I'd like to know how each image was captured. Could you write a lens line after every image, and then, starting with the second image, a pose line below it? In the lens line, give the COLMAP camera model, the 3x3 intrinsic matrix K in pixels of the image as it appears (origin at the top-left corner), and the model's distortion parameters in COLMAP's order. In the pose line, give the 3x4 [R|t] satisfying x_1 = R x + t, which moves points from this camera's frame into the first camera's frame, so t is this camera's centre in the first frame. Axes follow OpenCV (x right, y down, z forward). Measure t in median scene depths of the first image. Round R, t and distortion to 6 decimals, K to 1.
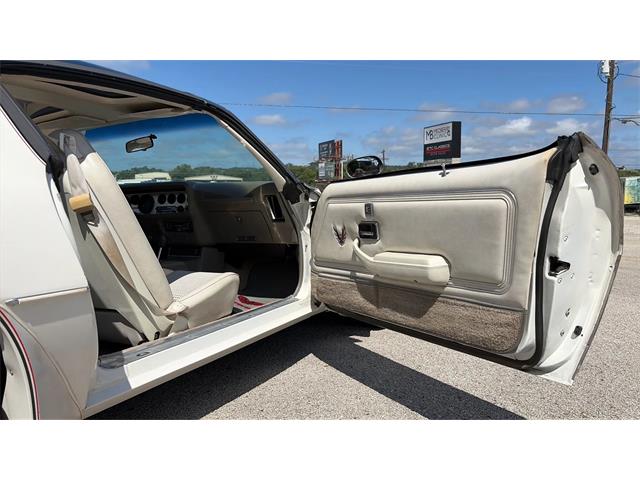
lens RADIAL K [[461.8, 0, 320.0], [0, 461.8, 240.0], [0, 0, 1]] dist [0.053567, -0.043036]
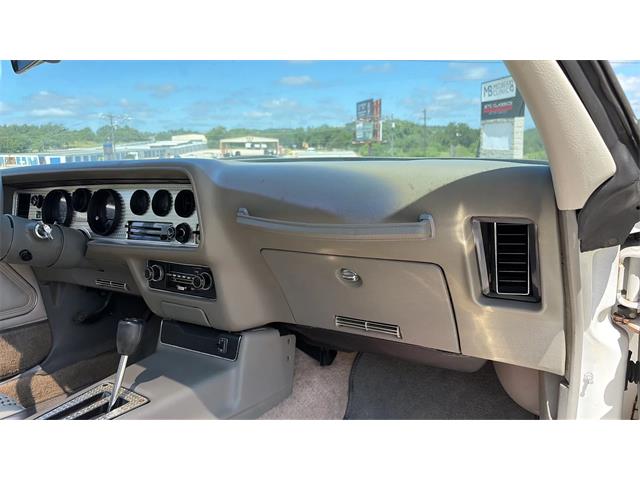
lens RADIAL K [[461.8, 0, 320.0], [0, 461.8, 240.0], [0, 0, 1]] dist [0.053567, -0.043036]
pose [[0.997225, 0.010867, -0.073651, -0.162087], [-0.004911, 0.996736, 0.080579, -0.090564], [0.074286, -0.079993, 0.994023, 0.631502]]
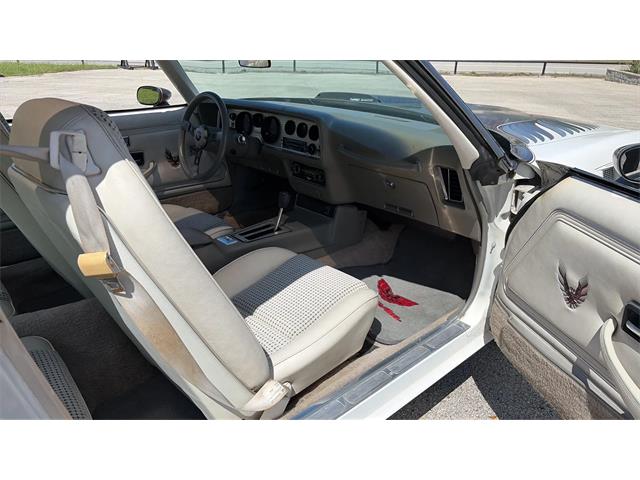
lens RADIAL K [[461.8, 0, 320.0], [0, 461.8, 240.0], [0, 0, 1]] dist [0.053567, -0.043036]
pose [[0.941361, 0.167230, -0.293041, -0.060696], [-0.064164, 0.941407, 0.331114, -0.168310], [0.331243, -0.292895, 0.896934, 0.333271]]
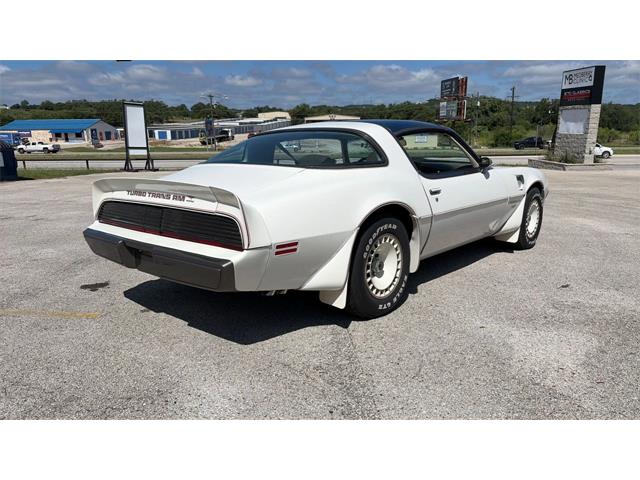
lens RADIAL K [[461.8, 0, 320.0], [0, 461.8, 240.0], [0, 0, 1]] dist [0.053567, -0.043036]
pose [[0.971505, 0.061393, -0.228930, -0.241534], [-0.031584, 0.990790, 0.131670, -0.025916], [0.234905, -0.120688, 0.964497, -1.054075]]
